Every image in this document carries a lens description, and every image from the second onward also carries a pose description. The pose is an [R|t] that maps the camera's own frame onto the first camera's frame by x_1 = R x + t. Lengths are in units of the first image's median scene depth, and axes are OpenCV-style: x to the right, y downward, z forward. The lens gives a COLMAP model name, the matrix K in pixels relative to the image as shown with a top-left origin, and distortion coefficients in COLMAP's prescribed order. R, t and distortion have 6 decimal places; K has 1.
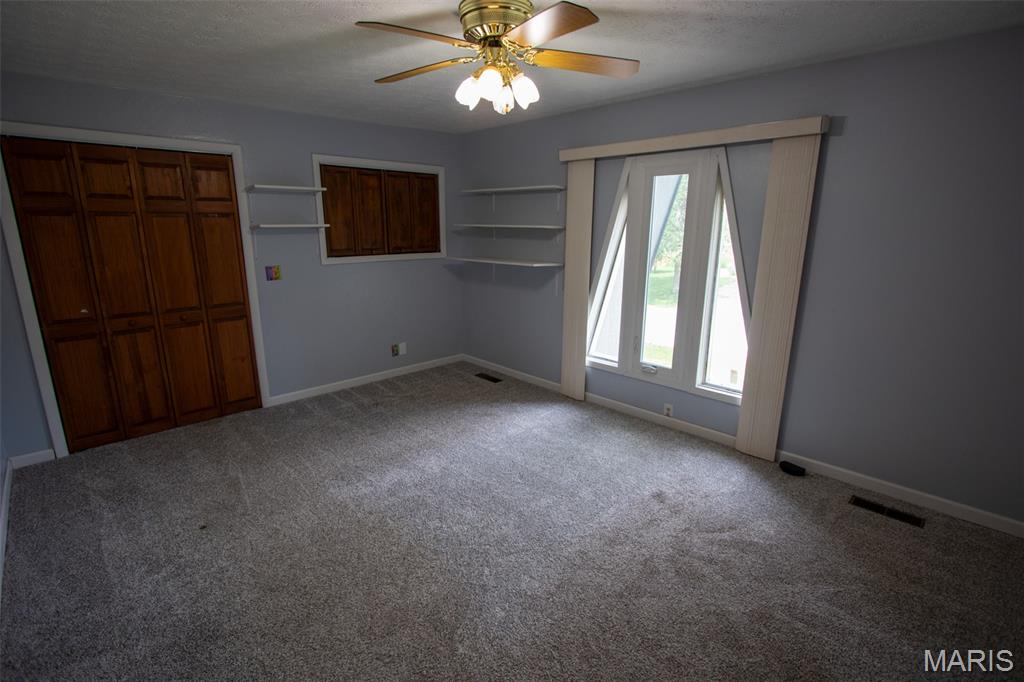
lens RADIAL K [[471.1, 0, 512.8], [0, 471.1, 339.0], [0, 0, 1]] dist [-0.012942, 0.002114]
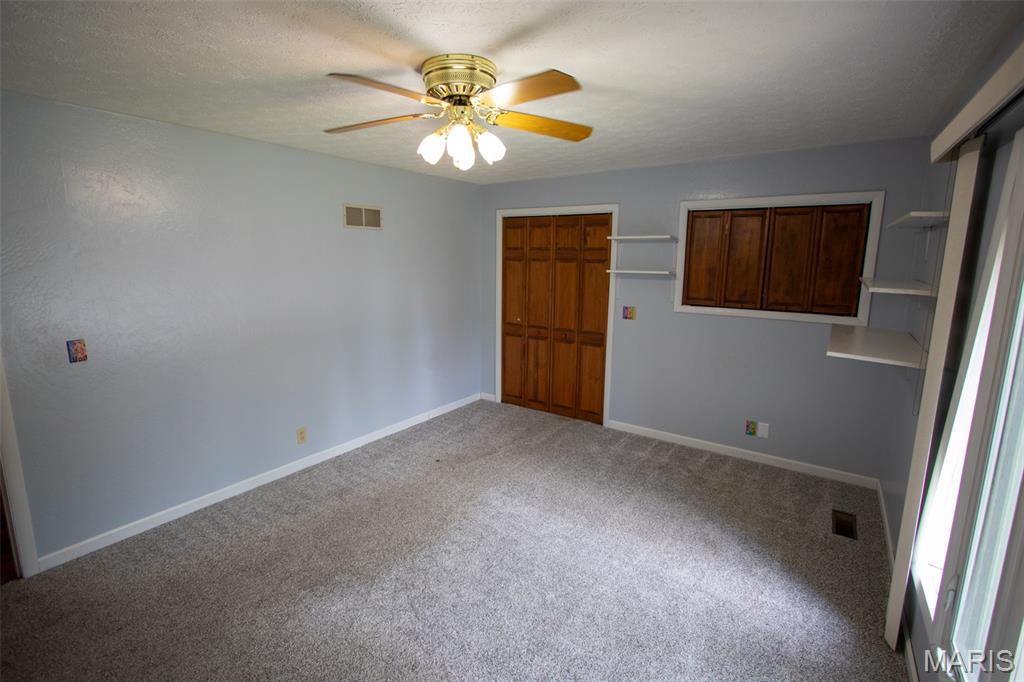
lens RADIAL K [[471.1, 0, 514.6], [0, 471.1, 337.2], [0, 0, 1]] dist [-0.012942, 0.002114]
pose [[0.190903, 0.162176, -0.968119, 0.534954], [-0.246876, 0.962489, 0.112551, -0.146559], [0.950057, 0.217519, 0.223780, 0.519129]]
